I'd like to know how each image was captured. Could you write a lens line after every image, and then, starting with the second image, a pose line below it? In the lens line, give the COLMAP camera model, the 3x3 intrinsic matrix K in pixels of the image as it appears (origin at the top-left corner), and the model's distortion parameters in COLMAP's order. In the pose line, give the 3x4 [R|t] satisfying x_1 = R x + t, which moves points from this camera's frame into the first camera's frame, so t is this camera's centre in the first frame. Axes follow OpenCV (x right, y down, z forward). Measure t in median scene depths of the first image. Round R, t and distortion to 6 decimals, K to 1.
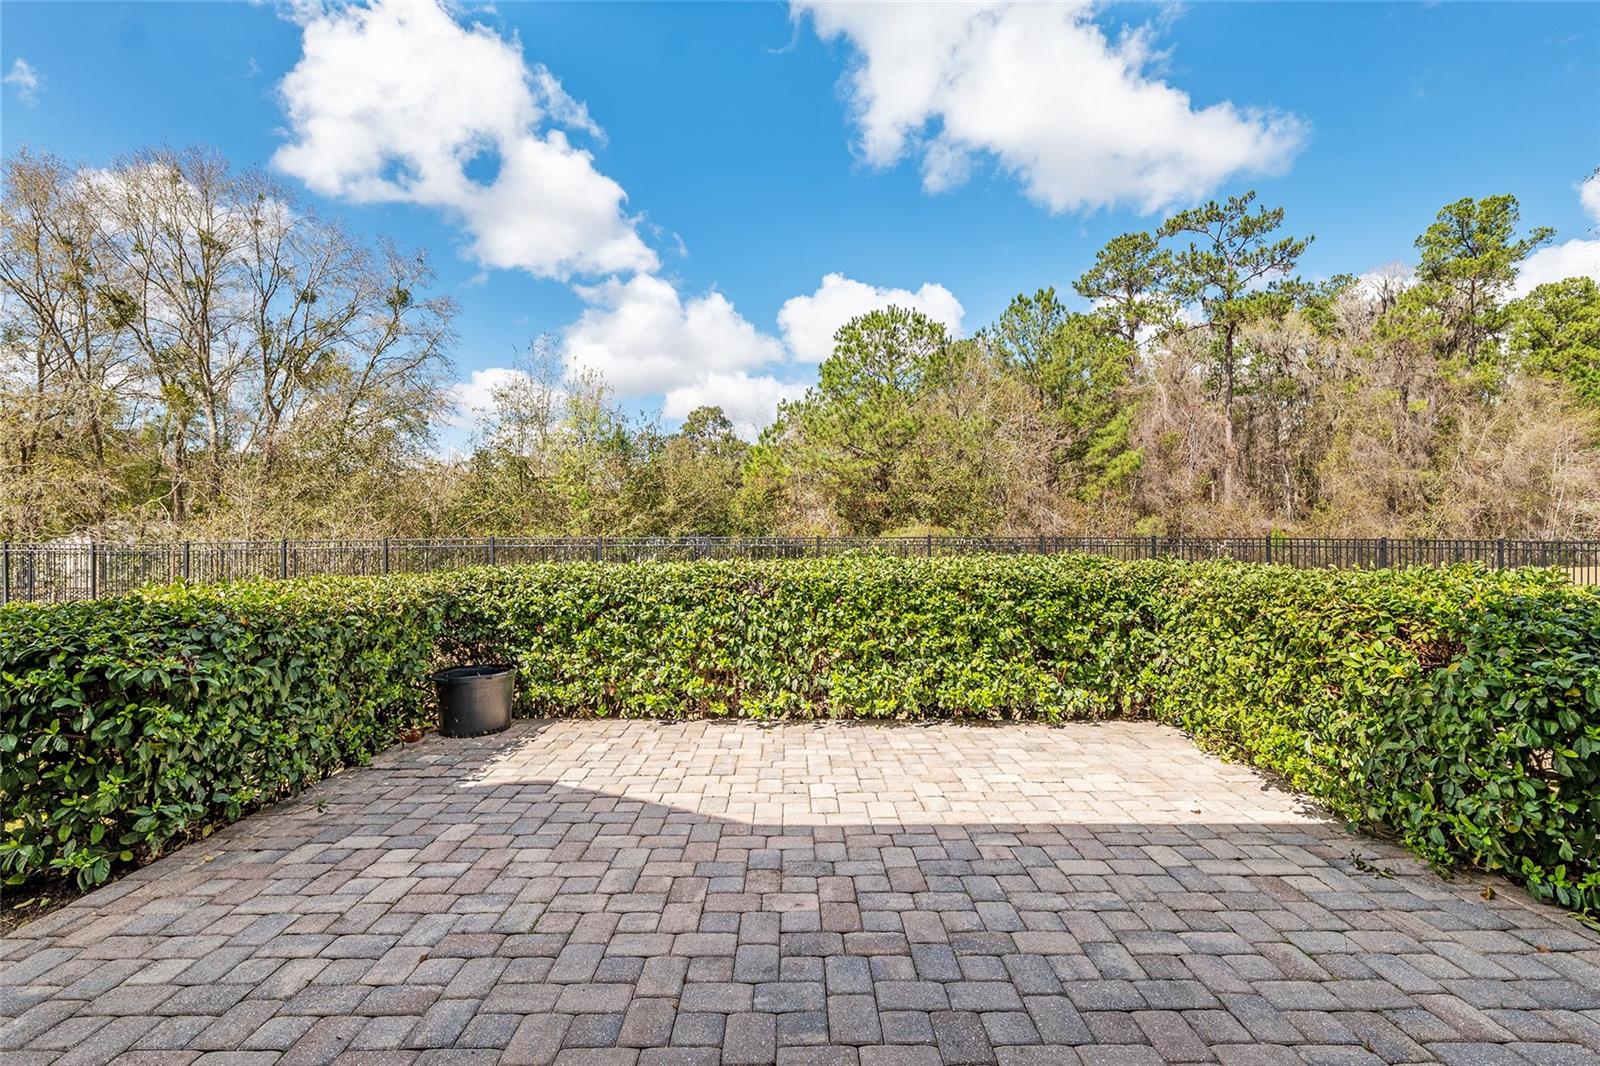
lens RADIAL K [[734.8, 0, 797.5], [0, 734.8, 541.0], [0, 0, 1]] dist [0.003018, 0.000340]
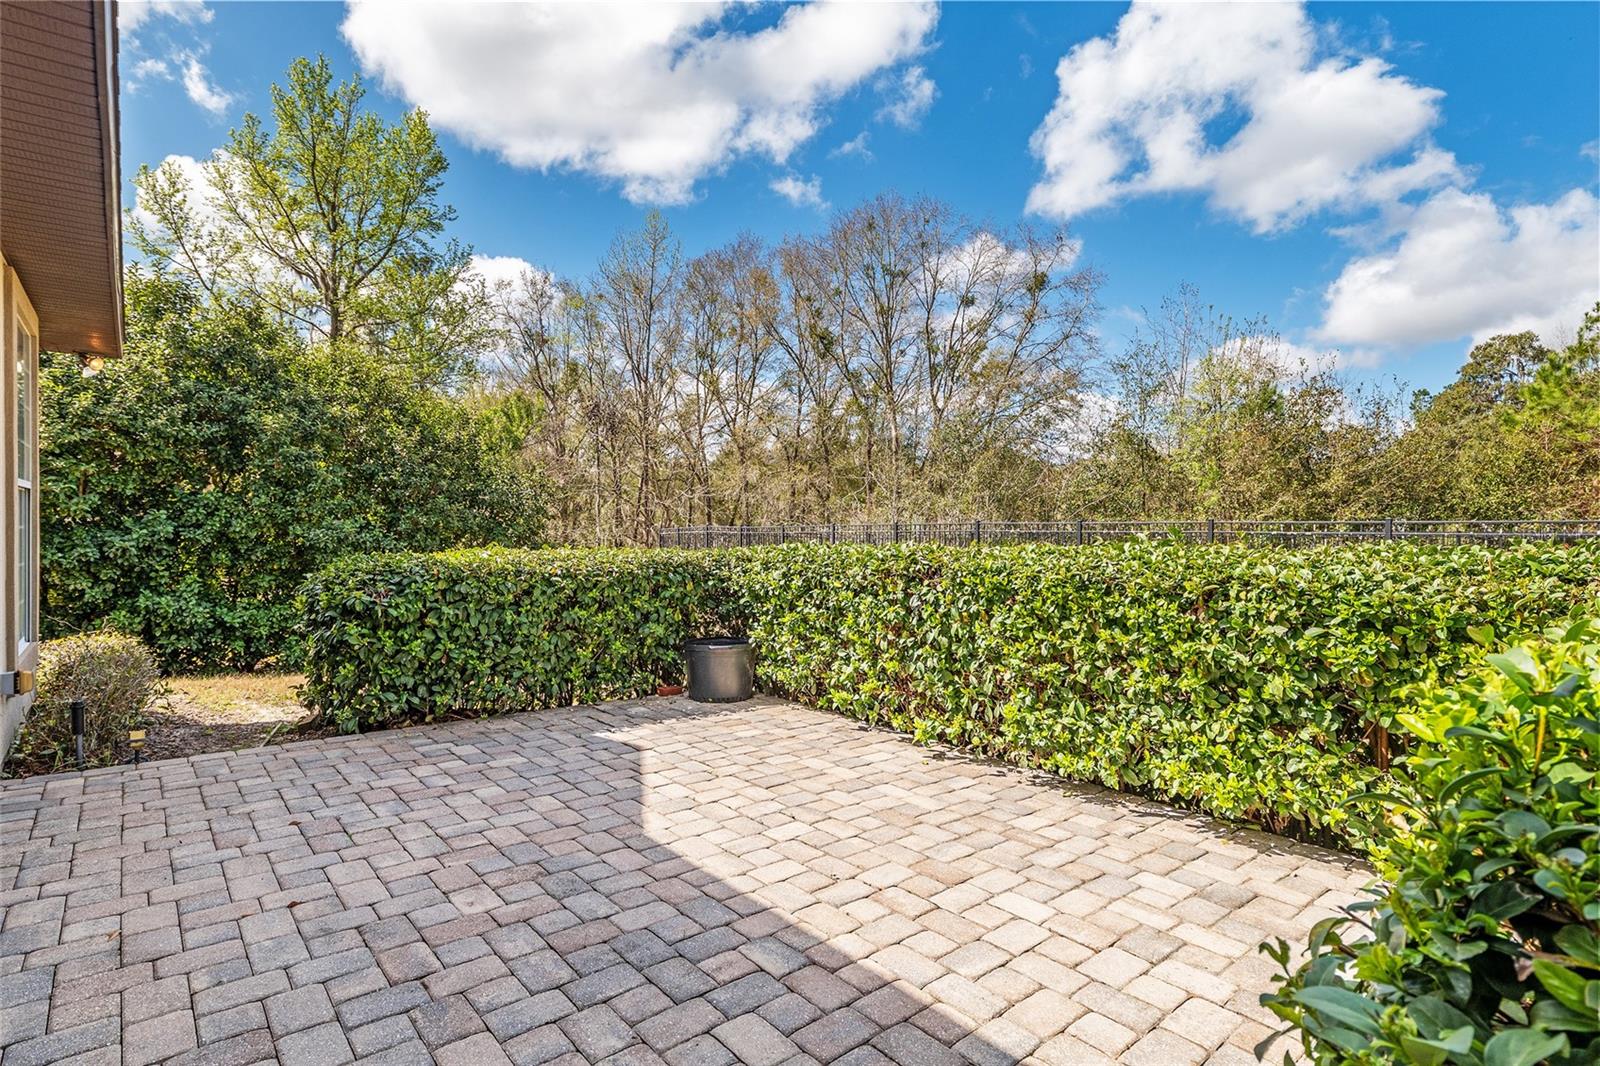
lens RADIAL K [[807.0, 0, 793.9], [0, 807.0, 533.6], [0, 0, 1]] dist [-0.001163, 0.000113]
pose [[0.632464, 0.011061, -0.774511, 0.523331], [-0.009329, 0.999934, 0.006662, 0.012120], [0.774534, 0.003012, 0.632525, 0.343875]]
